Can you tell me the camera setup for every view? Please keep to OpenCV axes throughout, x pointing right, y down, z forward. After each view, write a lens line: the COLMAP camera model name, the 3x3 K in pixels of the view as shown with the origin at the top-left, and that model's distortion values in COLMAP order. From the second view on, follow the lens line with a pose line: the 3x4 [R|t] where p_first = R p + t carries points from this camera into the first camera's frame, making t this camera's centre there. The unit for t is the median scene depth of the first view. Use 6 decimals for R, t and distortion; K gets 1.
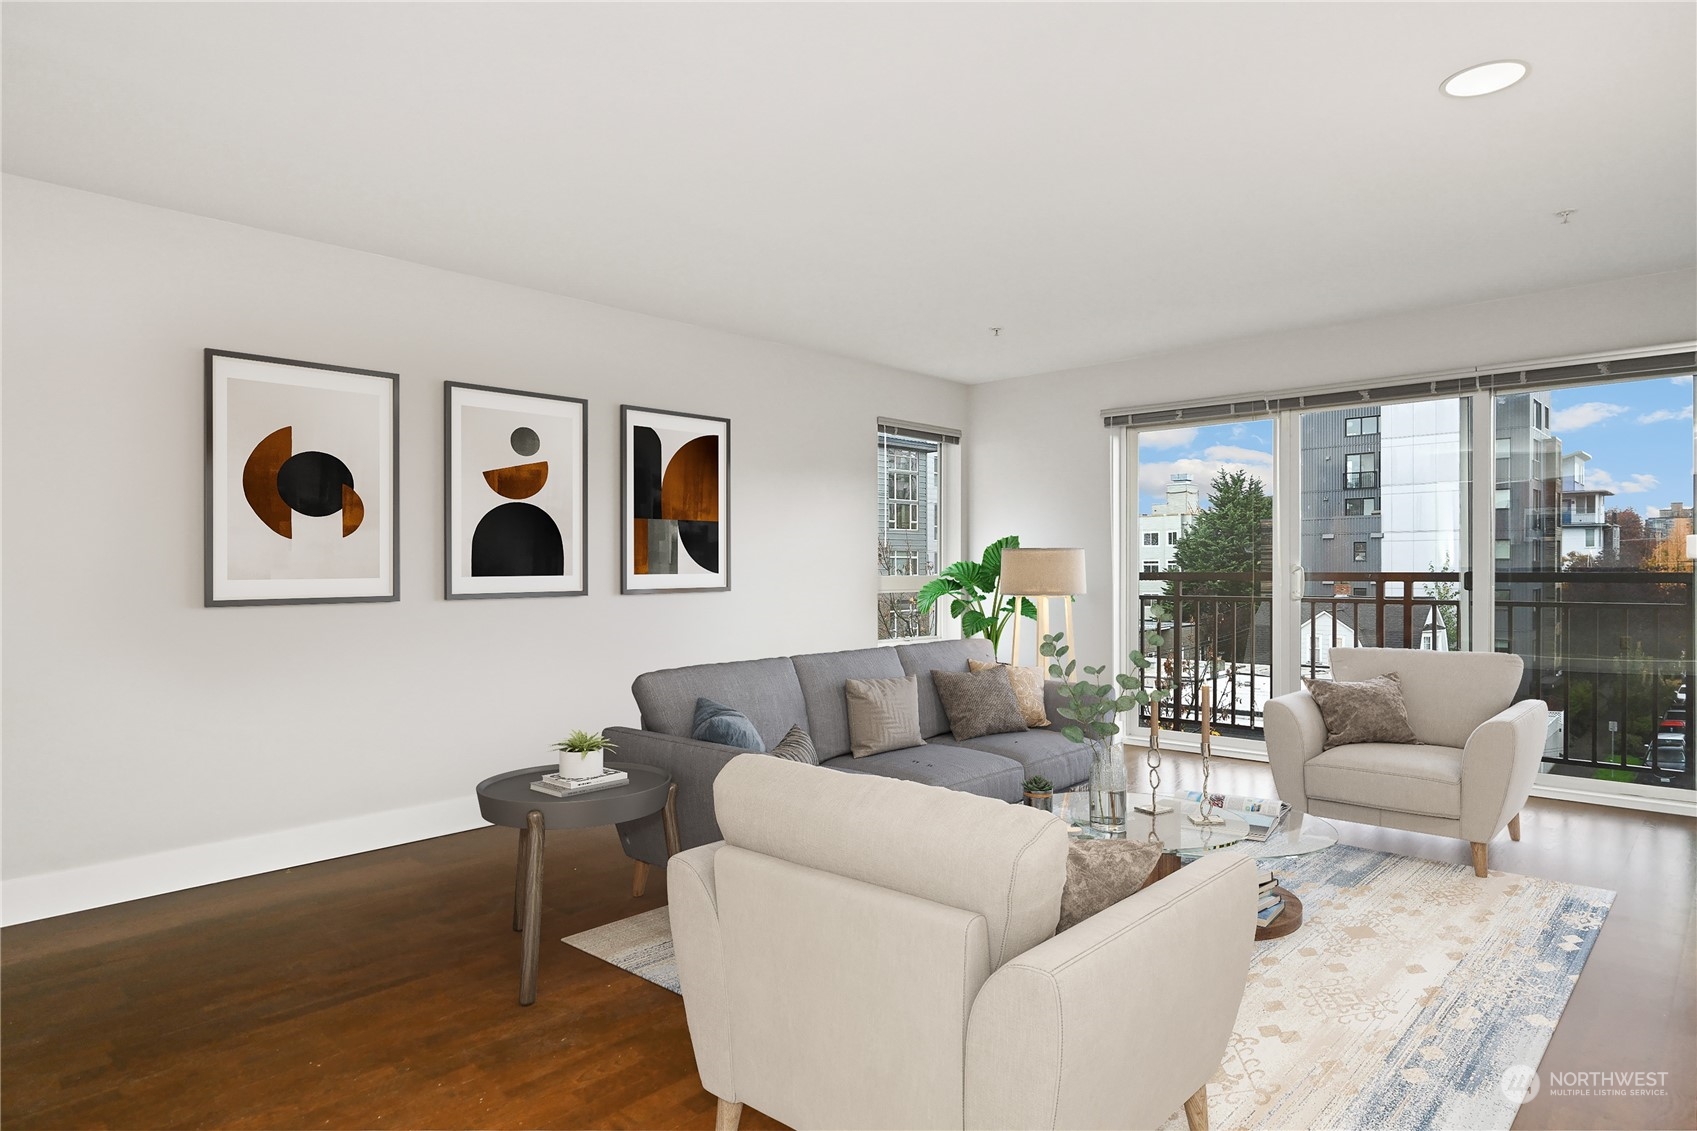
lens RADIAL K [[1013.7, 0, 839.6], [0, 1013.7, 564.5], [0, 0, 1]] dist [-0.000714, 0.000538]
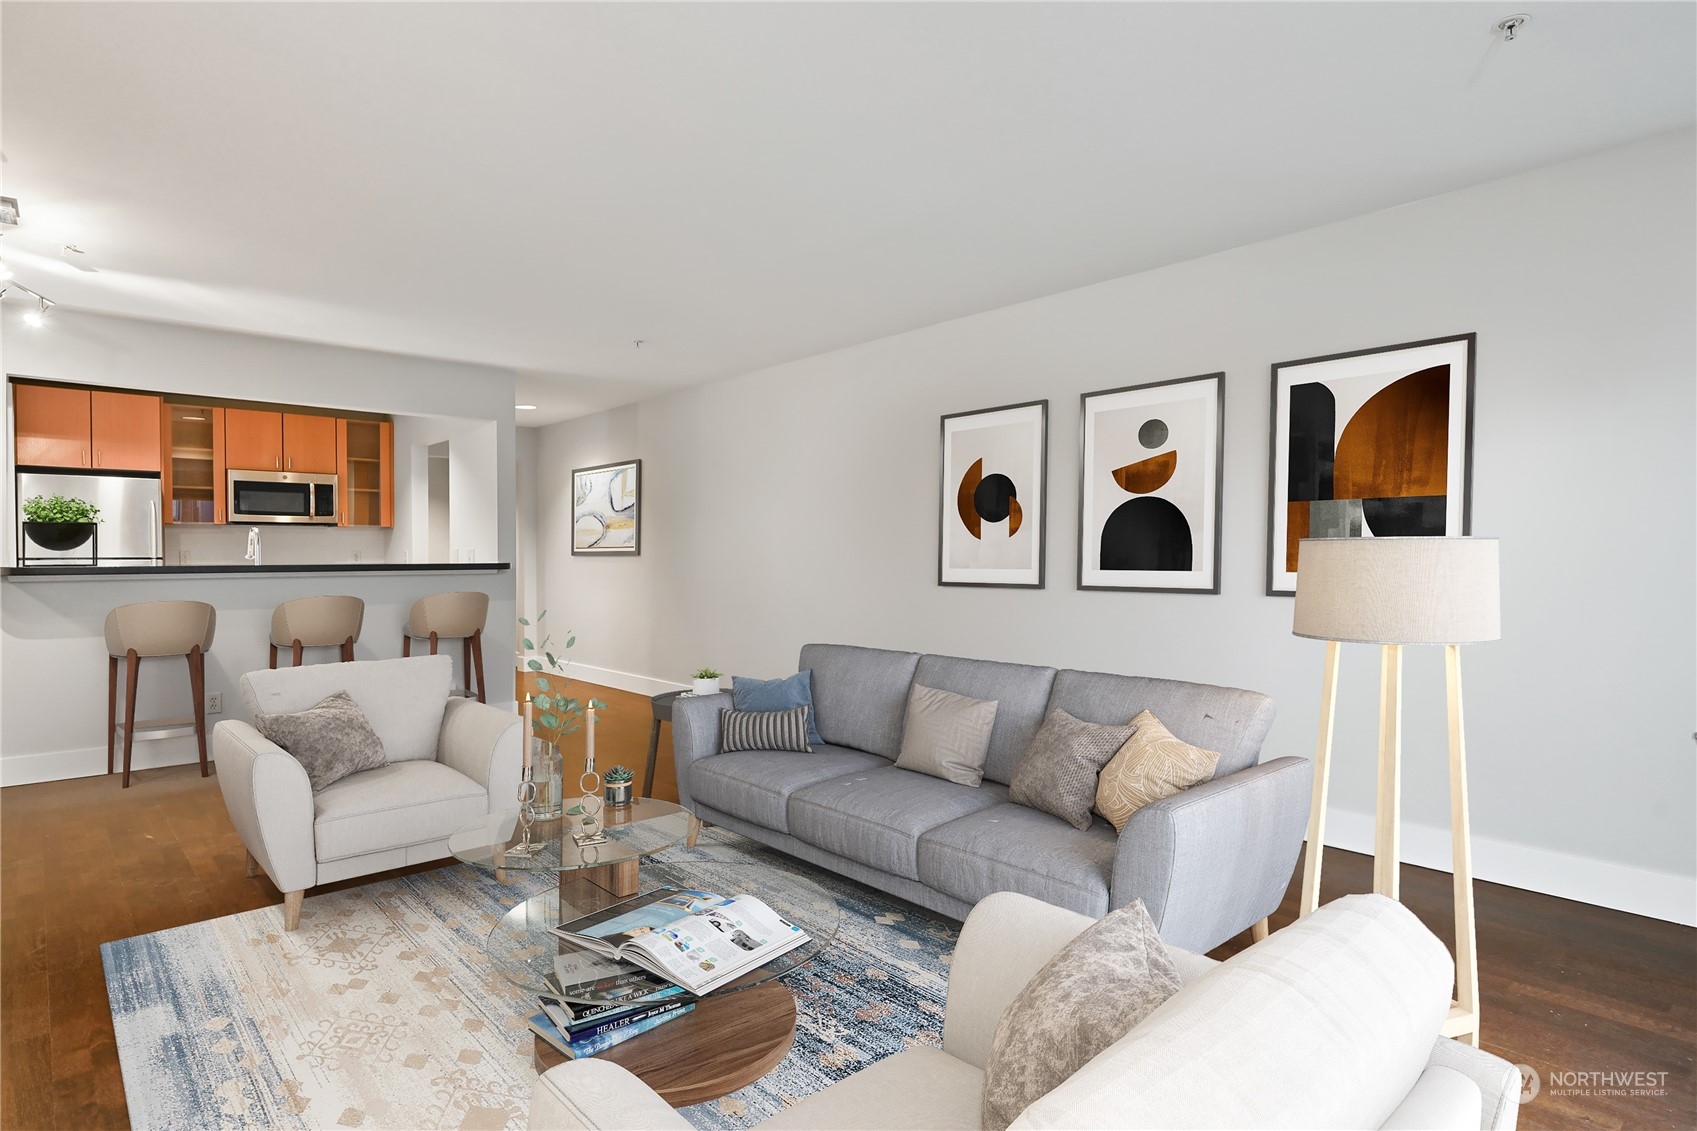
lens RADIAL K [[926.4, 0, 836.6], [0, 926.4, 588.6], [0, 0, 1]] dist [0.002906, 0.000745]
pose [[-0.103209, 0.044126, -0.993680, 0.623951], [0.007603, 0.999021, 0.043573, -0.012756], [0.994631, -0.003058, -0.103443, 0.788016]]
